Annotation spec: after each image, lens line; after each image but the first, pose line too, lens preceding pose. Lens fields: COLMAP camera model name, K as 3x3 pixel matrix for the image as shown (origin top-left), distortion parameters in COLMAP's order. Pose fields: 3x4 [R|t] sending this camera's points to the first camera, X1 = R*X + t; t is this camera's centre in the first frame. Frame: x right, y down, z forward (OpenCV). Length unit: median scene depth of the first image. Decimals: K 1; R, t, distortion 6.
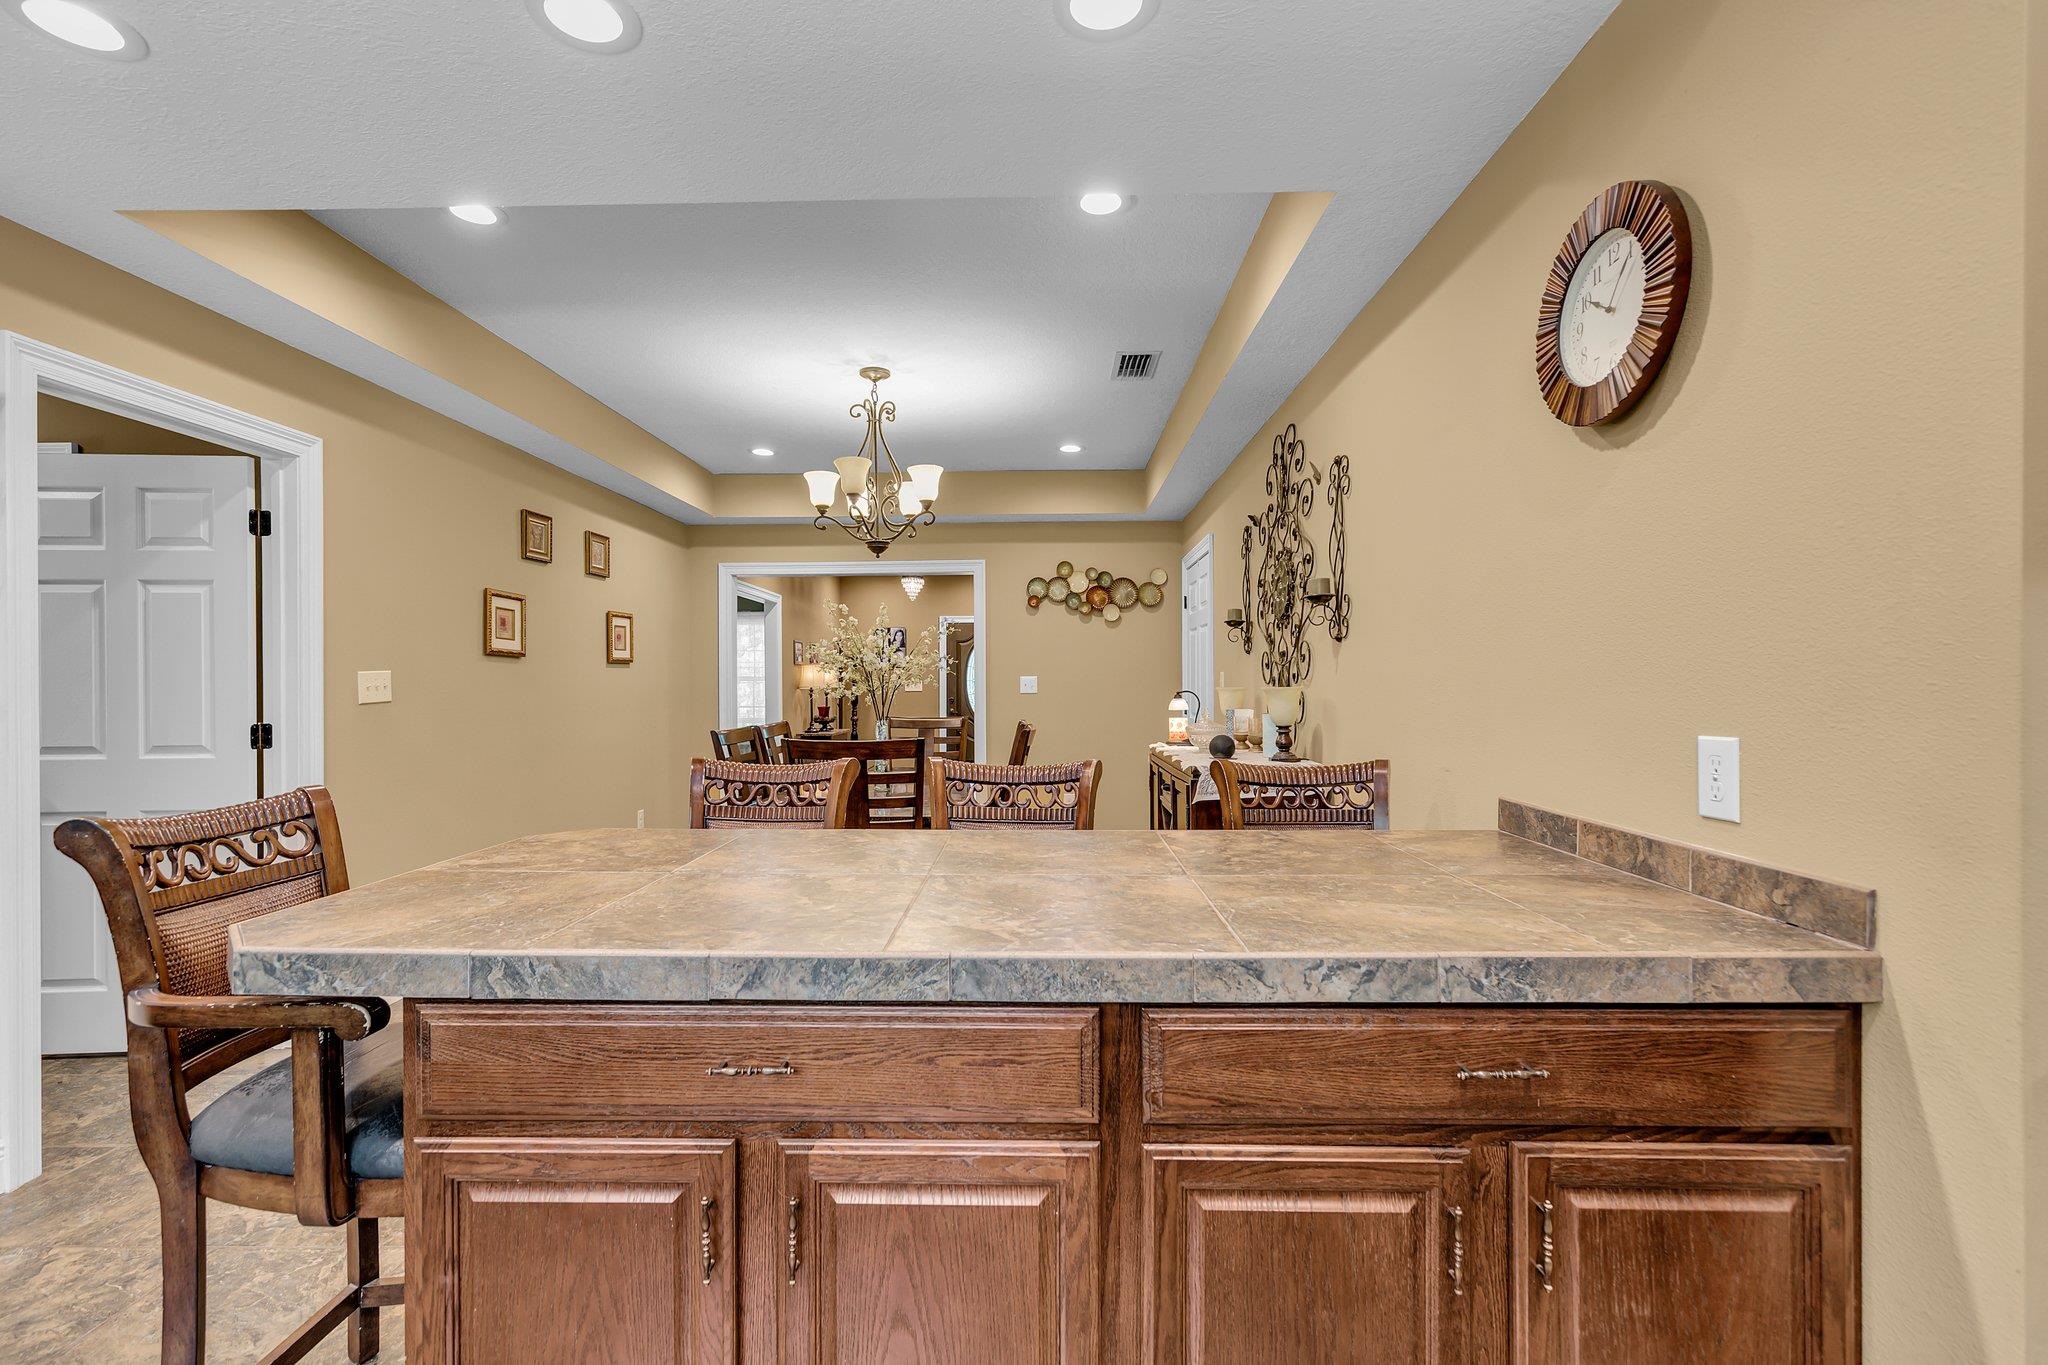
lens RADIAL K [[909.9, 0, 1017.2], [0, 909.9, 688.9], [0, 0, 1]] dist [0.007205, -0.000673]
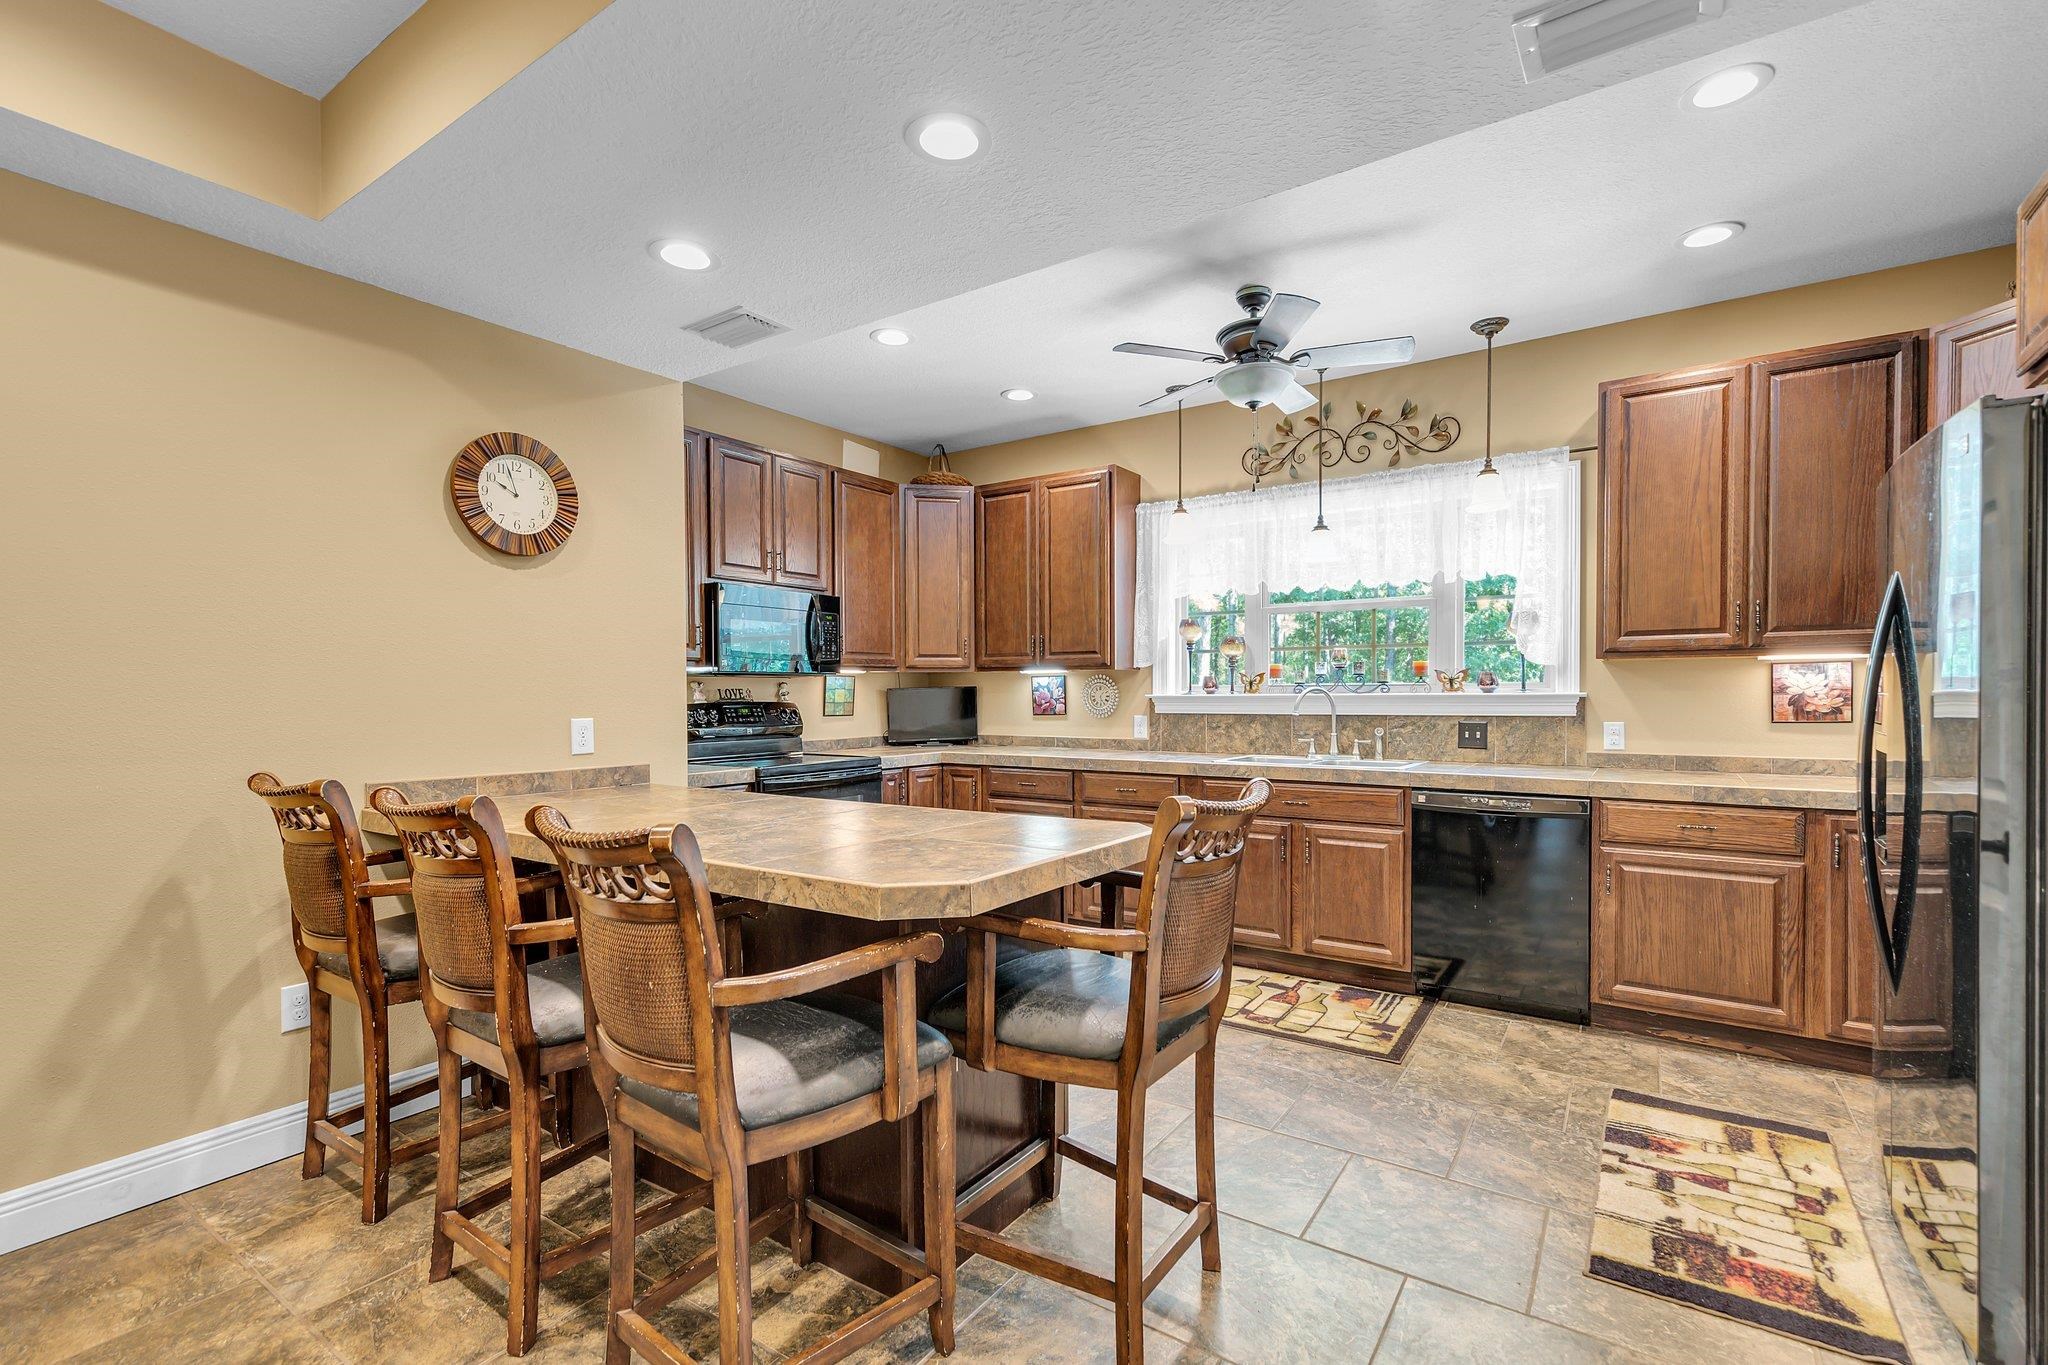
lens RADIAL K [[909.9, 0, 1023.5], [0, 909.9, 710.5], [0, 0, 1]] dist [0.007205, -0.000673]
pose [[-0.839930, -0.001376, 0.542693, -1.396043], [0.010828, 0.999755, 0.019294, -0.000895], [-0.542587, 0.022081, -0.839709, 2.272435]]
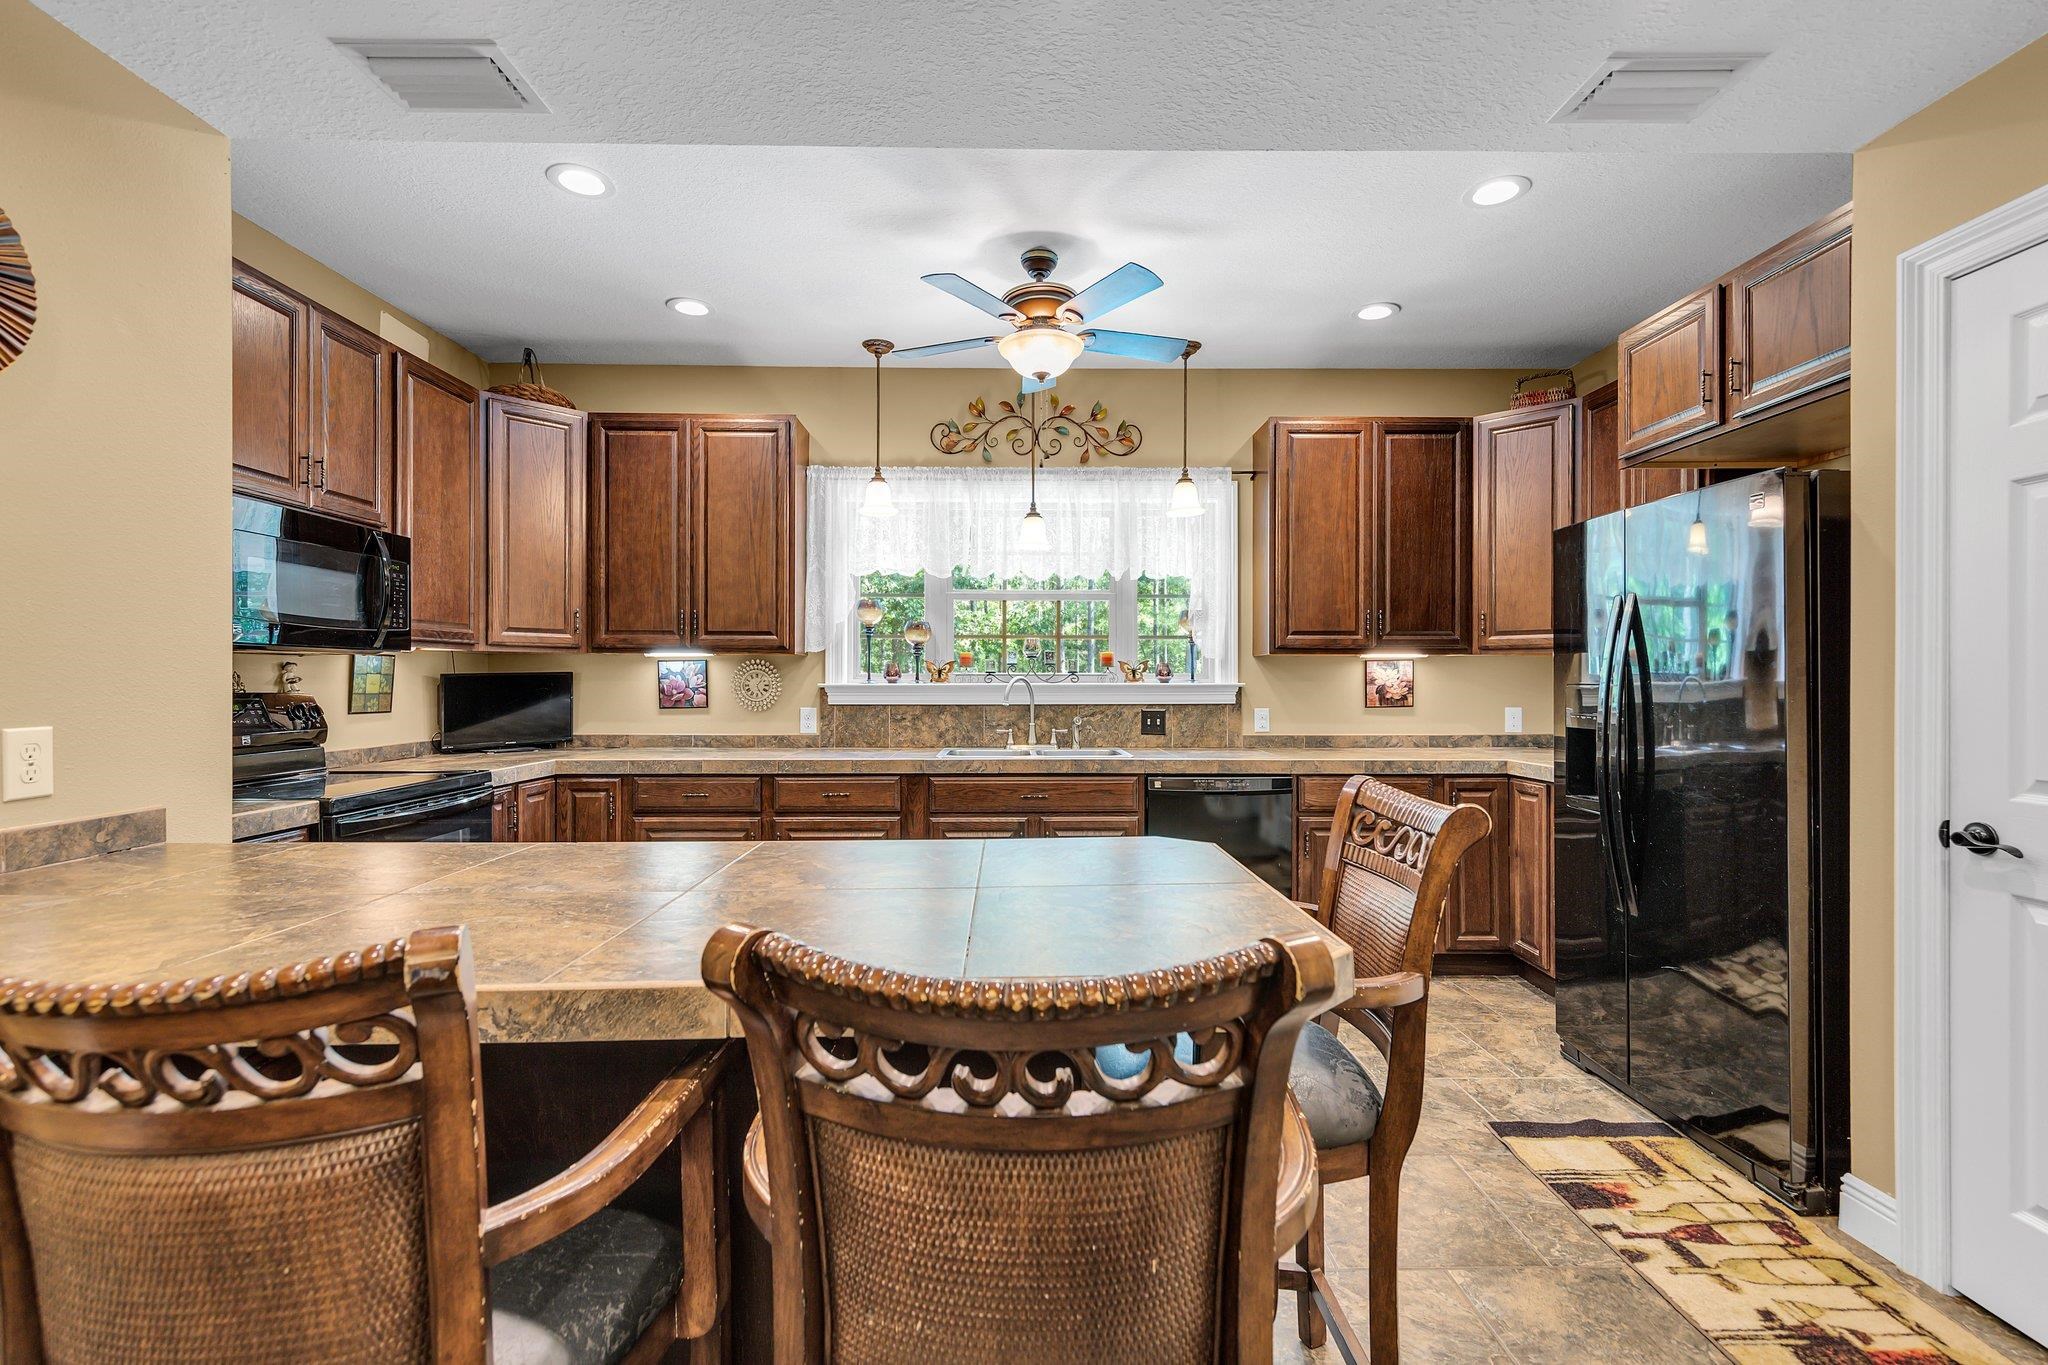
lens RADIAL K [[909.9, 0, 1021.1], [0, 909.9, 679.7], [0, 0, 1]] dist [0.007205, -0.000673]
pose [[-0.999116, 0.004916, -0.041758, -0.440347], [0.004836, 0.999986, 0.002019, -0.004937], [0.041767, 0.001815, -0.999126, 2.160046]]
